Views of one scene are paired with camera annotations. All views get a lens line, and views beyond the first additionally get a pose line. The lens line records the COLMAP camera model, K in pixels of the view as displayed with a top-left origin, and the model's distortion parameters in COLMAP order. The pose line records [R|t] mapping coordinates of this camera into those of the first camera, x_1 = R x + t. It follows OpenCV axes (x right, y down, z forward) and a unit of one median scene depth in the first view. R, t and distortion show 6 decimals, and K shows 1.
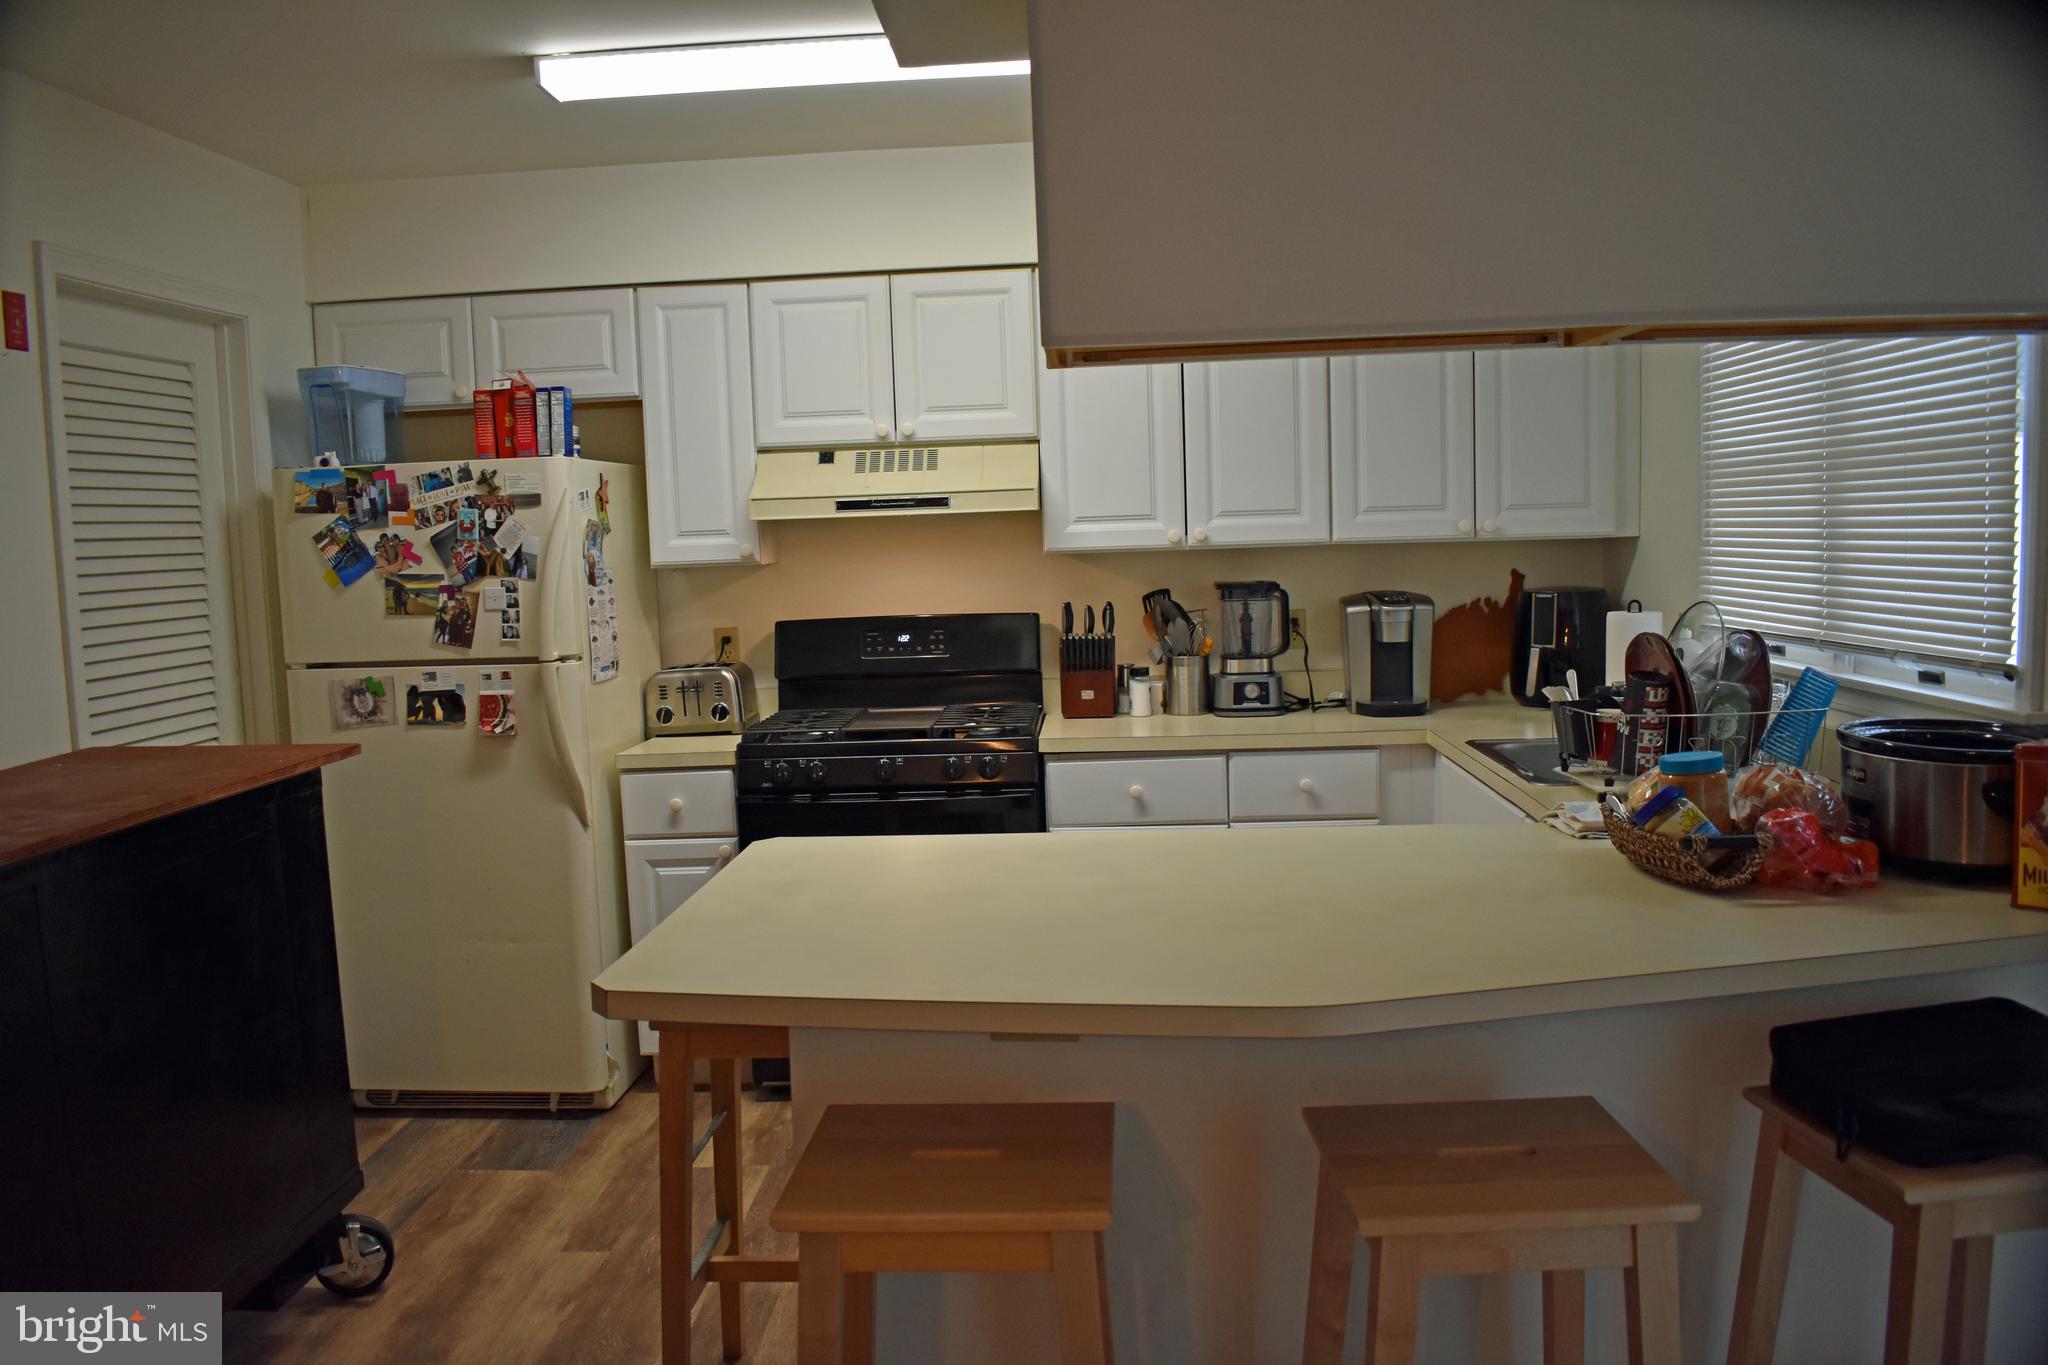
lens RADIAL K [[1585.6, 0, 1026.4], [0, 1585.6, 692.3], [0, 0, 1]] dist [-0.089880, -0.002696]
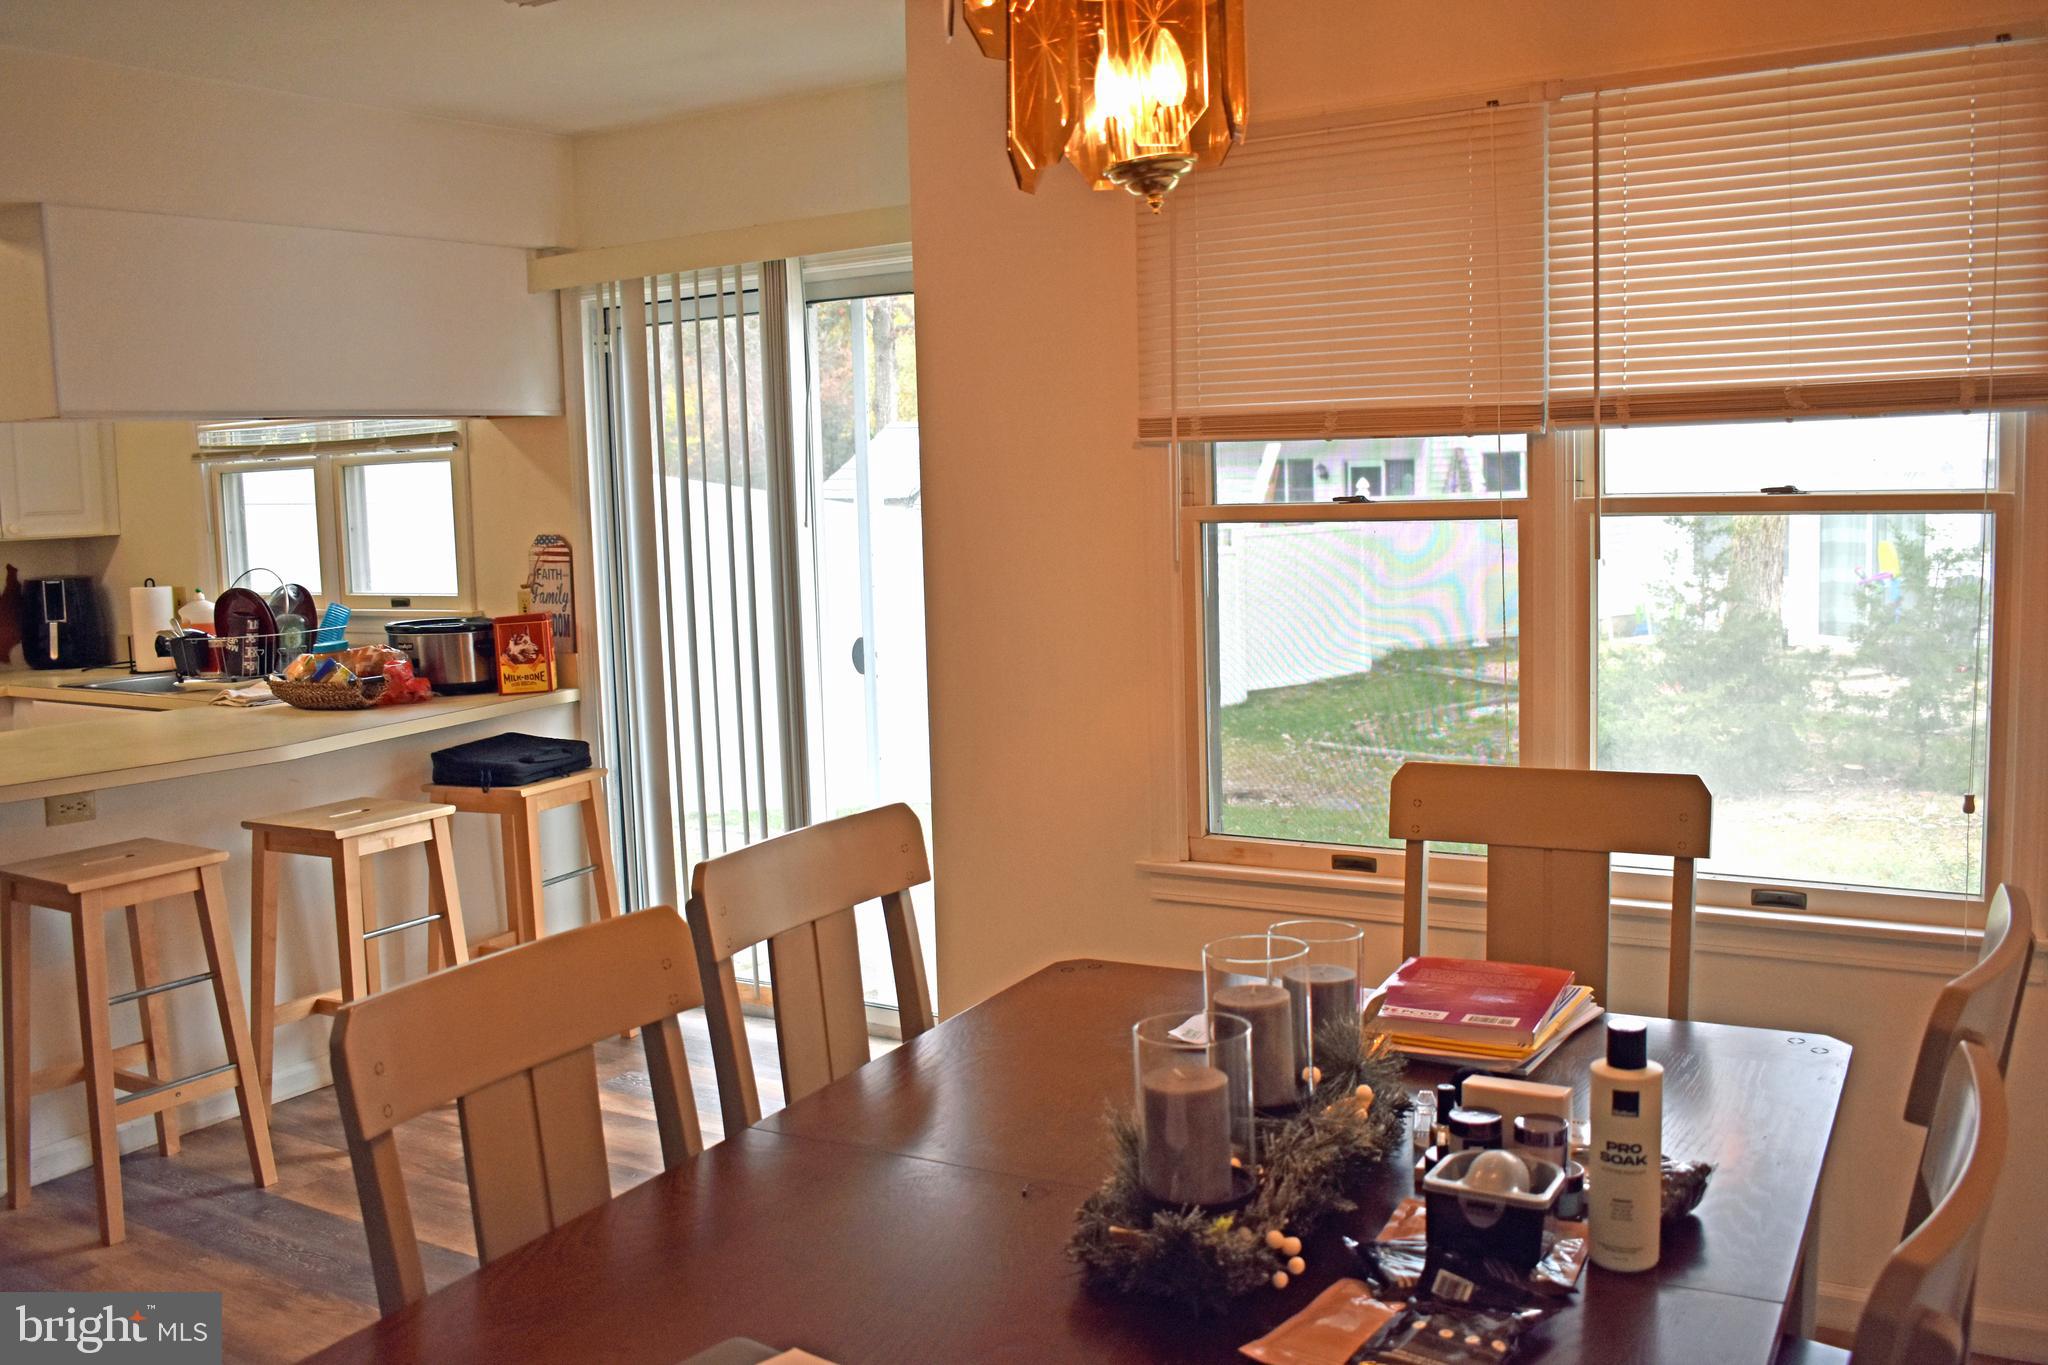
lens RADIAL K [[1700.2, 0, 1024.0], [0, 1700.2, 682.5], [0, 0, 1]] dist [-0.008433, 0.000104]
pose [[0.480333, -0.087403, 0.872720, -0.758929], [0.112178, 0.992973, 0.037705, 0.085006], [-0.869883, 0.079789, 0.486763, -0.553485]]
